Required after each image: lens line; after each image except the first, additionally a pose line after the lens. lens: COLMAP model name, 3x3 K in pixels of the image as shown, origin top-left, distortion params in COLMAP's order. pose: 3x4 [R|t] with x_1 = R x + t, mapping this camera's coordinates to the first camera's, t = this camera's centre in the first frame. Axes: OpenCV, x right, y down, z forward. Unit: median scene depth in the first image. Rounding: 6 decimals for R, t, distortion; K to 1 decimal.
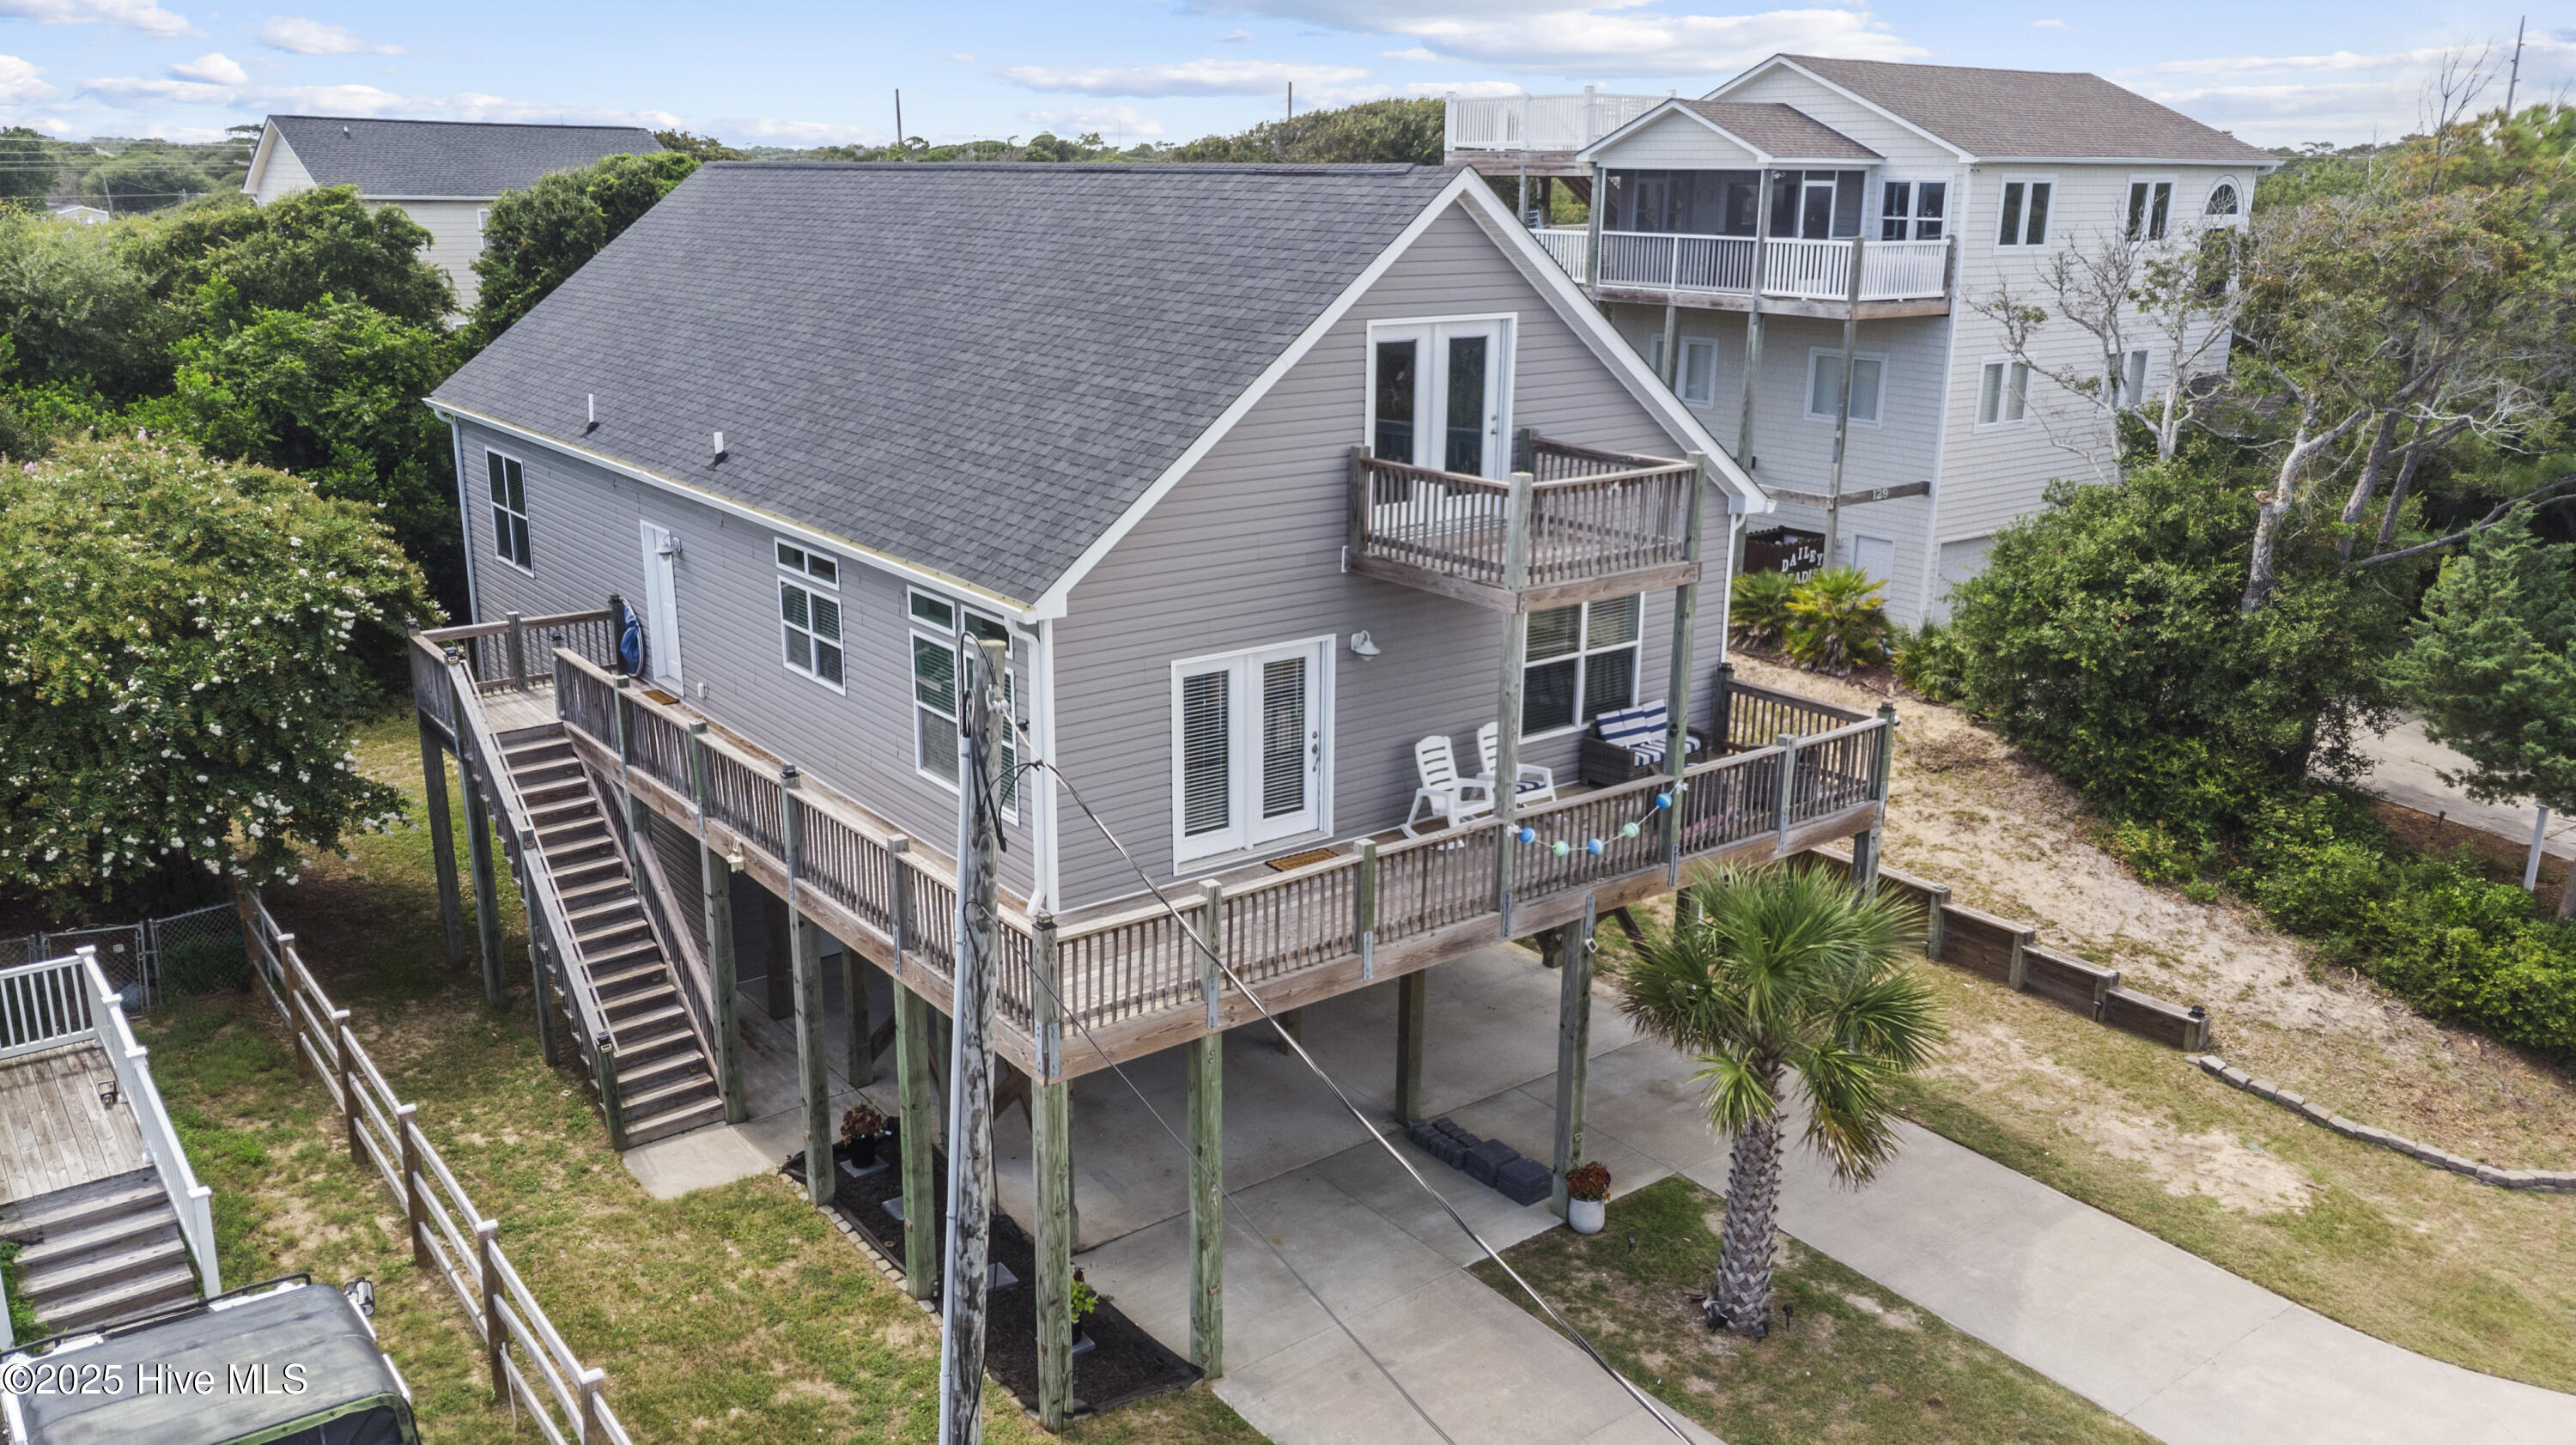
lens RADIAL K [[1913.4, 0, 1288.0], [0, 1913.4, 722.5], [0, 0, 1]] dist [0.000381, 0.002657]
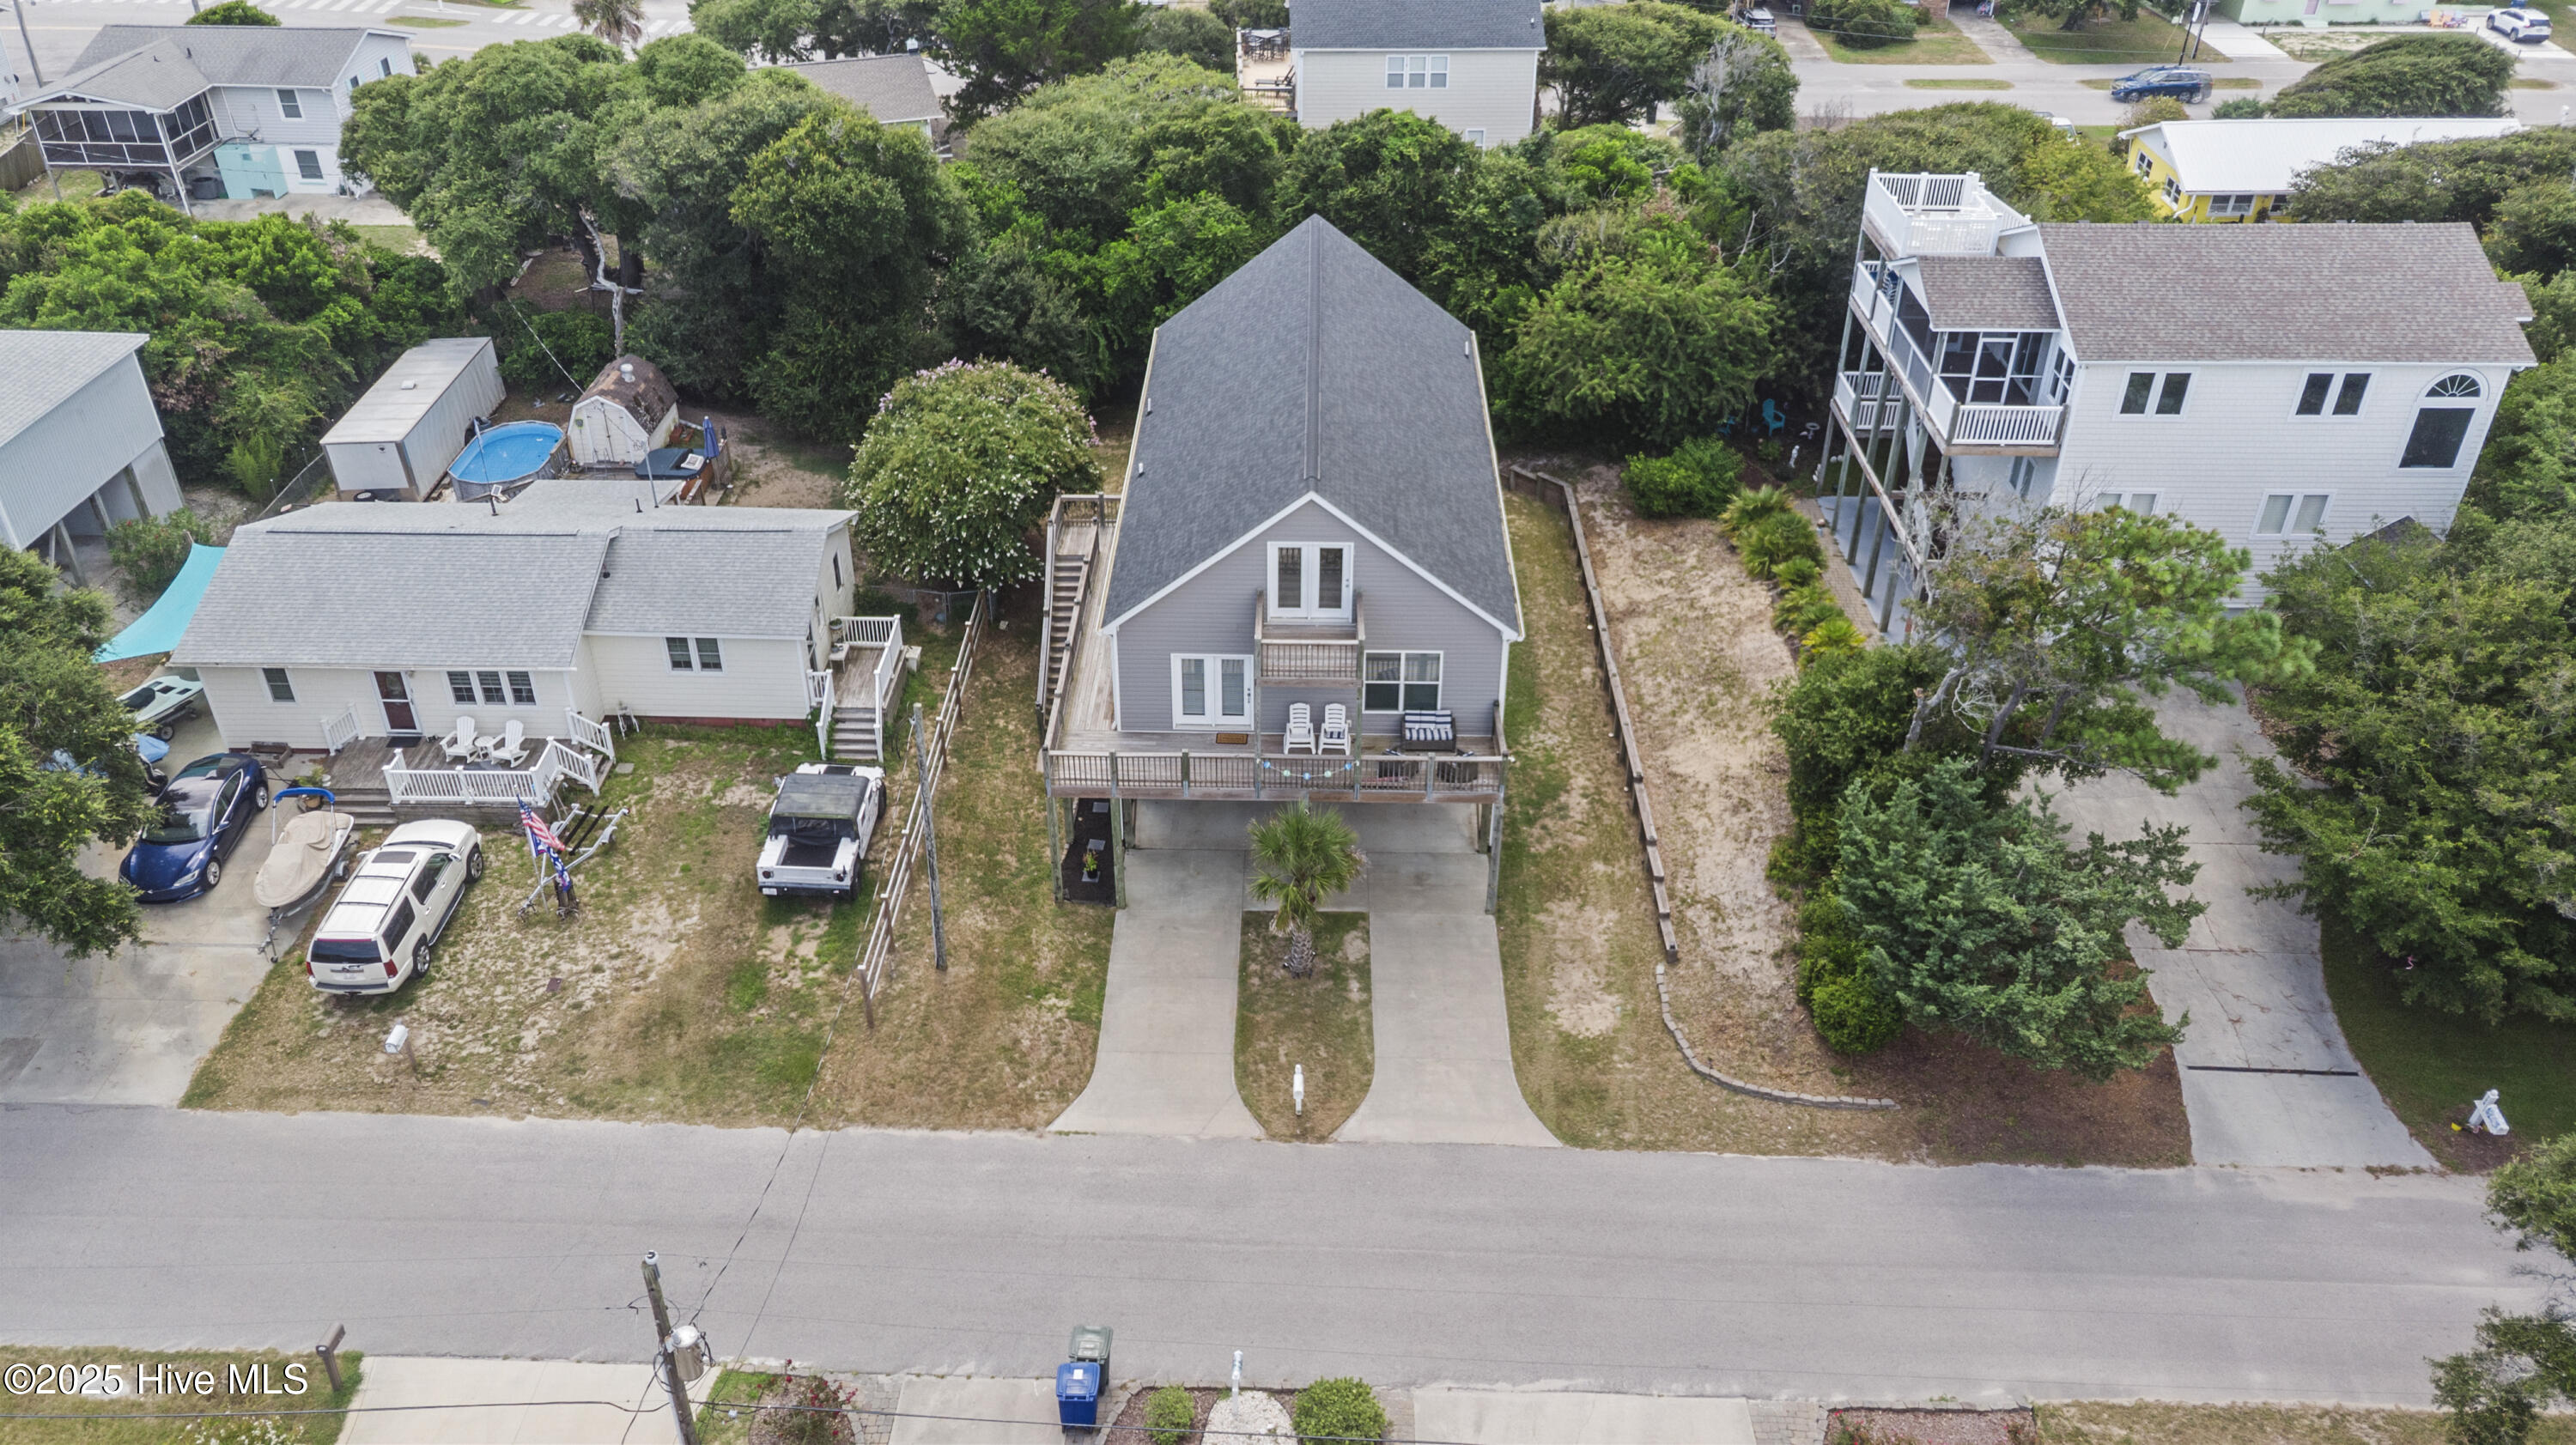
lens RADIAL K [[1917.9, 0, 1294.3], [0, 1917.9, 736.2], [0, 0, 1]] dist [0.004508, 0.020308]
pose [[0.782619, 0.337913, -0.522803, 1.212193], [-0.169682, 0.923840, 0.343115, -0.701317], [0.598929, -0.179818, 0.780352, -0.773334]]
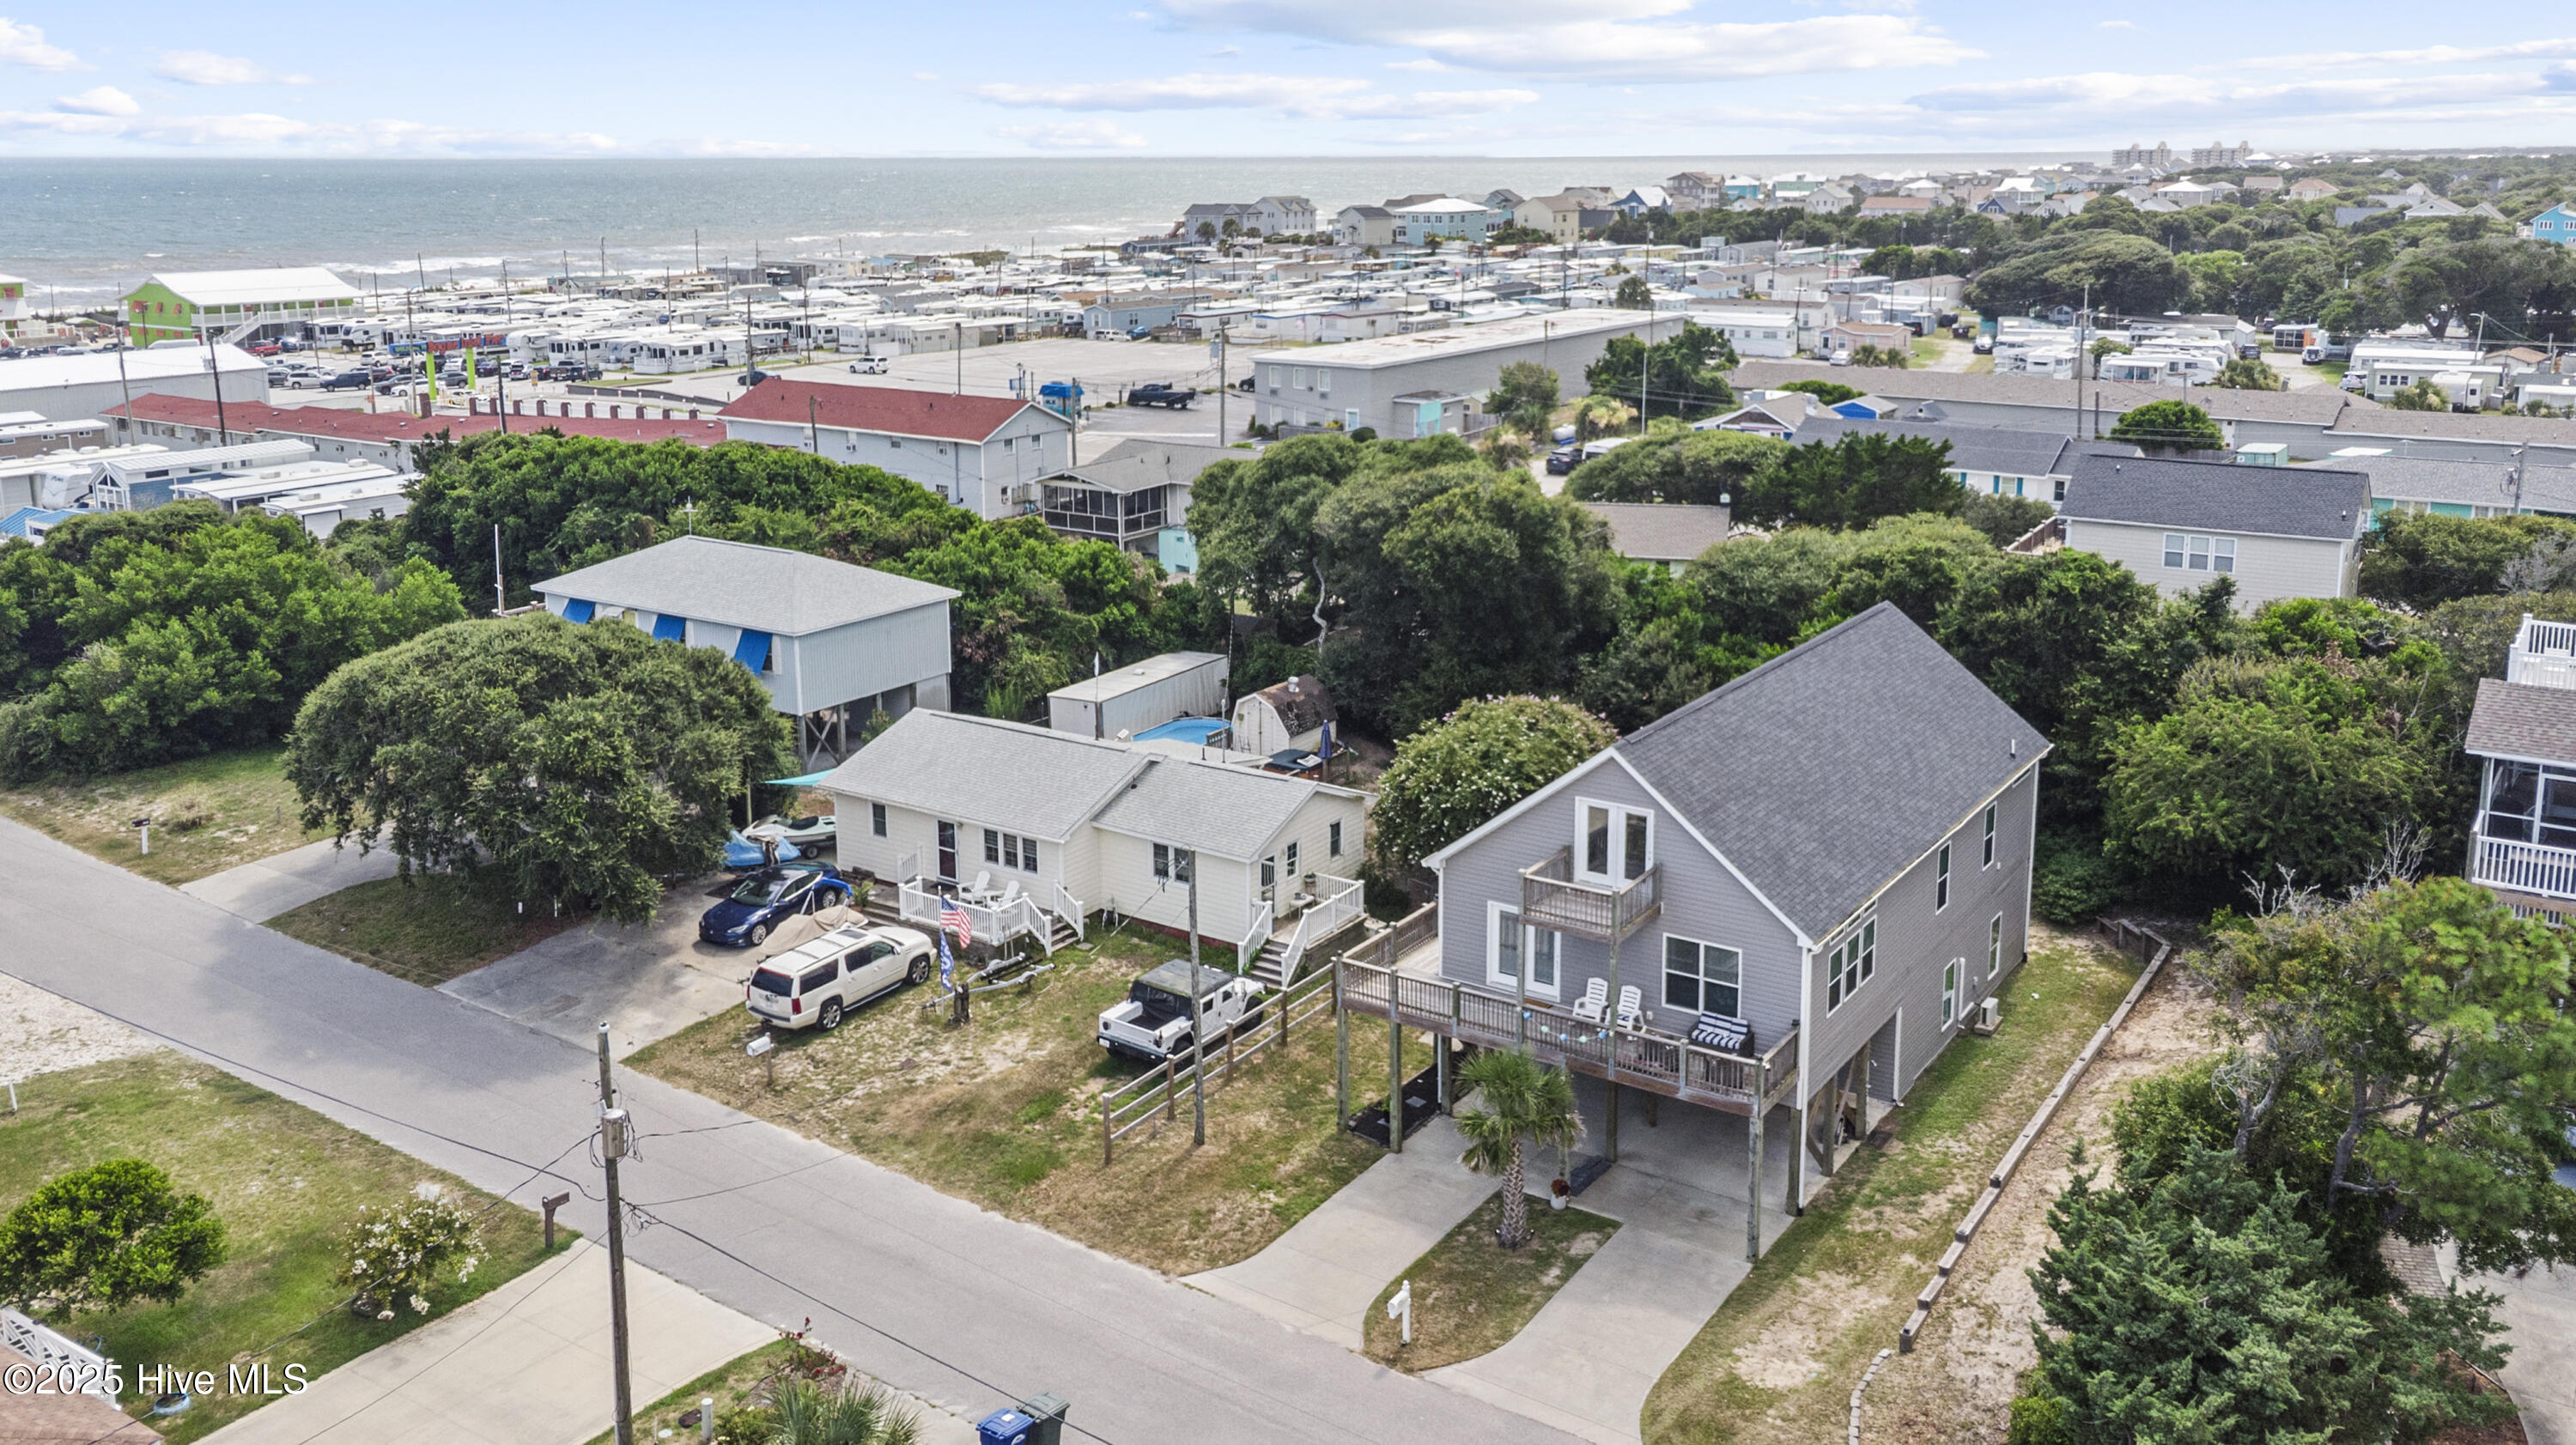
lens RADIAL K [[2102.0, 0, 1286.6], [0, 2102.0, 502.3], [0, 0, 1]] dist [0.051285, -0.092729]
pose [[0.311161, 0.142881, -0.939555, 2.077993], [-0.255336, 0.964852, 0.062166, -0.557751], [0.915414, 0.220558, 0.336707, -0.288963]]
